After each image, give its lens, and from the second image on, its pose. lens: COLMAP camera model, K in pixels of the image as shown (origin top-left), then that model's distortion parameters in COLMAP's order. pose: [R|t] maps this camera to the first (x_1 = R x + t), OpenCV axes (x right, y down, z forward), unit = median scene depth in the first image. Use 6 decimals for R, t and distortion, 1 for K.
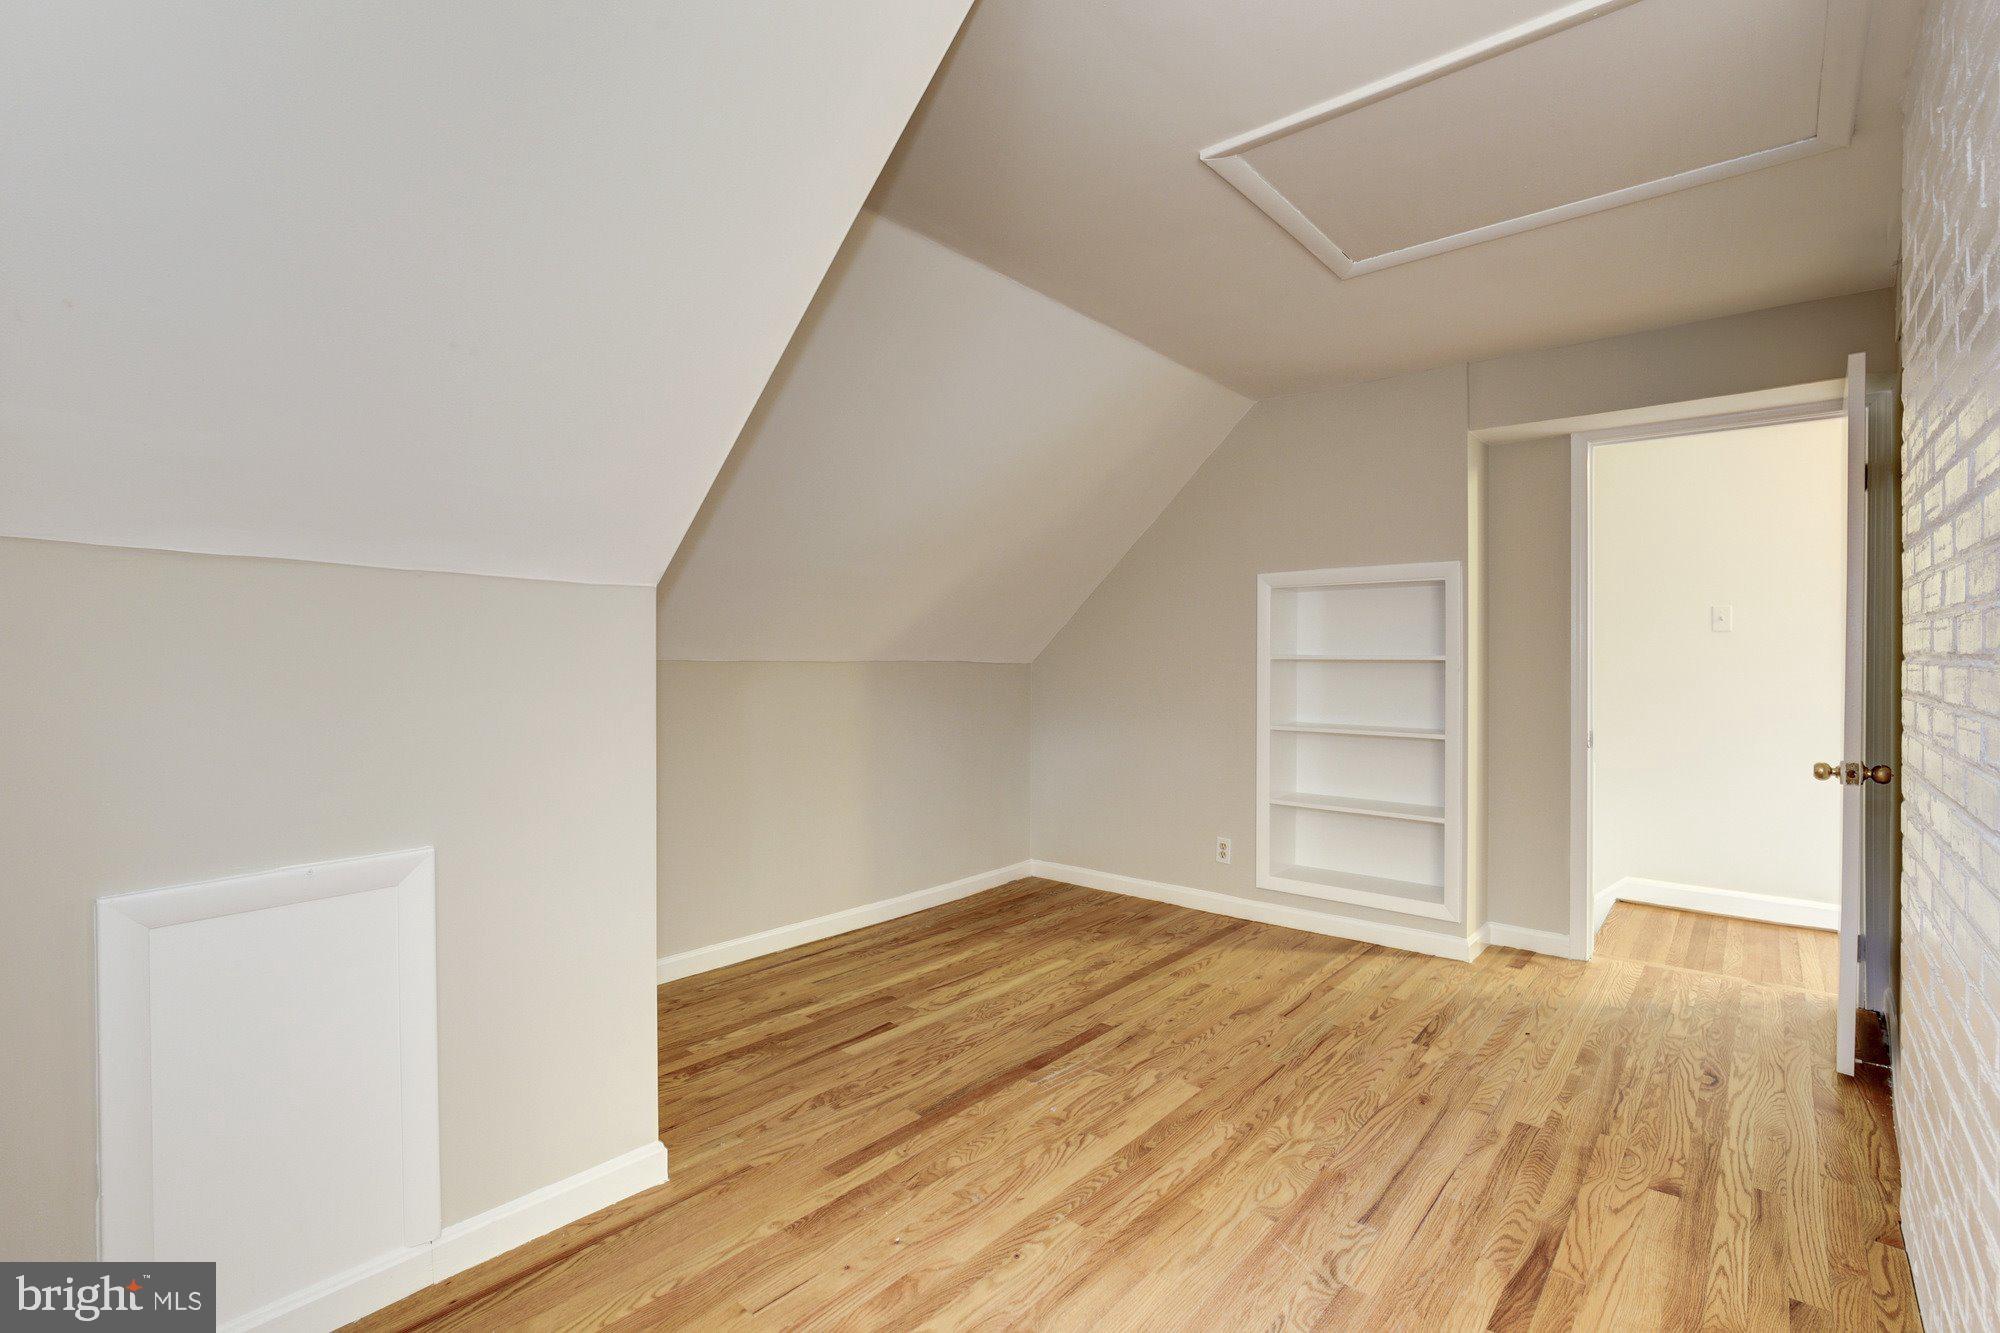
lens RADIAL K [[927.5, 0, 1001.4], [0, 927.5, 655.7], [0, 0, 1]] dist [-0.023414, 0.000965]
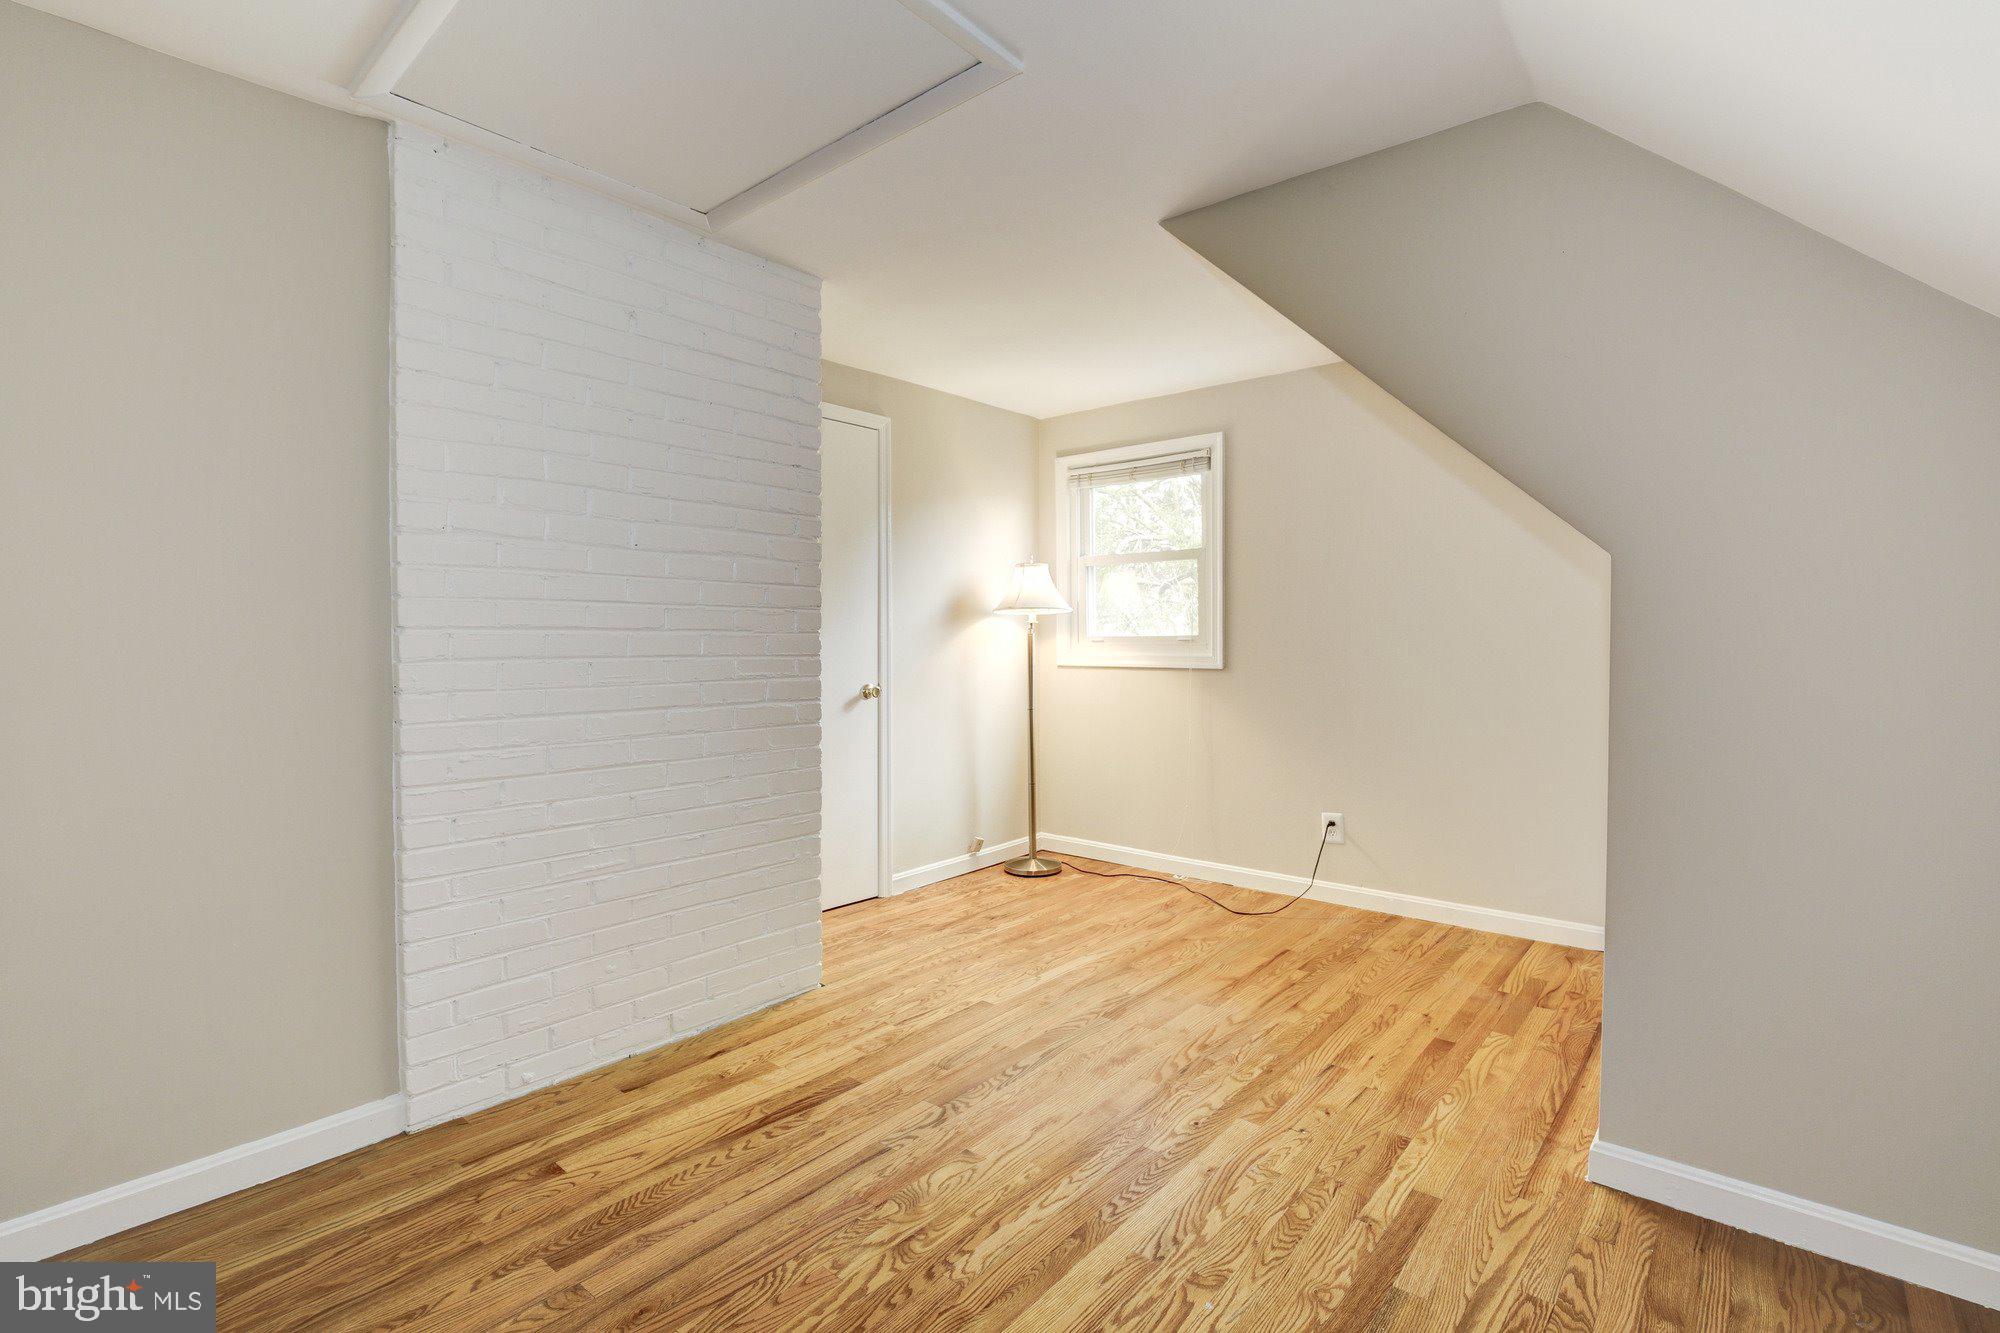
lens RADIAL K [[927.5, 0, 1001.4], [0, 927.5, 655.7], [0, 0, 1]] dist [-0.023414, 0.000965]
pose [[-0.999994, -0.001057, -0.003433, 0.250174], [-0.001114, 0.999861, 0.016640, 0.015272], [0.003415, 0.016644, -0.999856, 1.979432]]
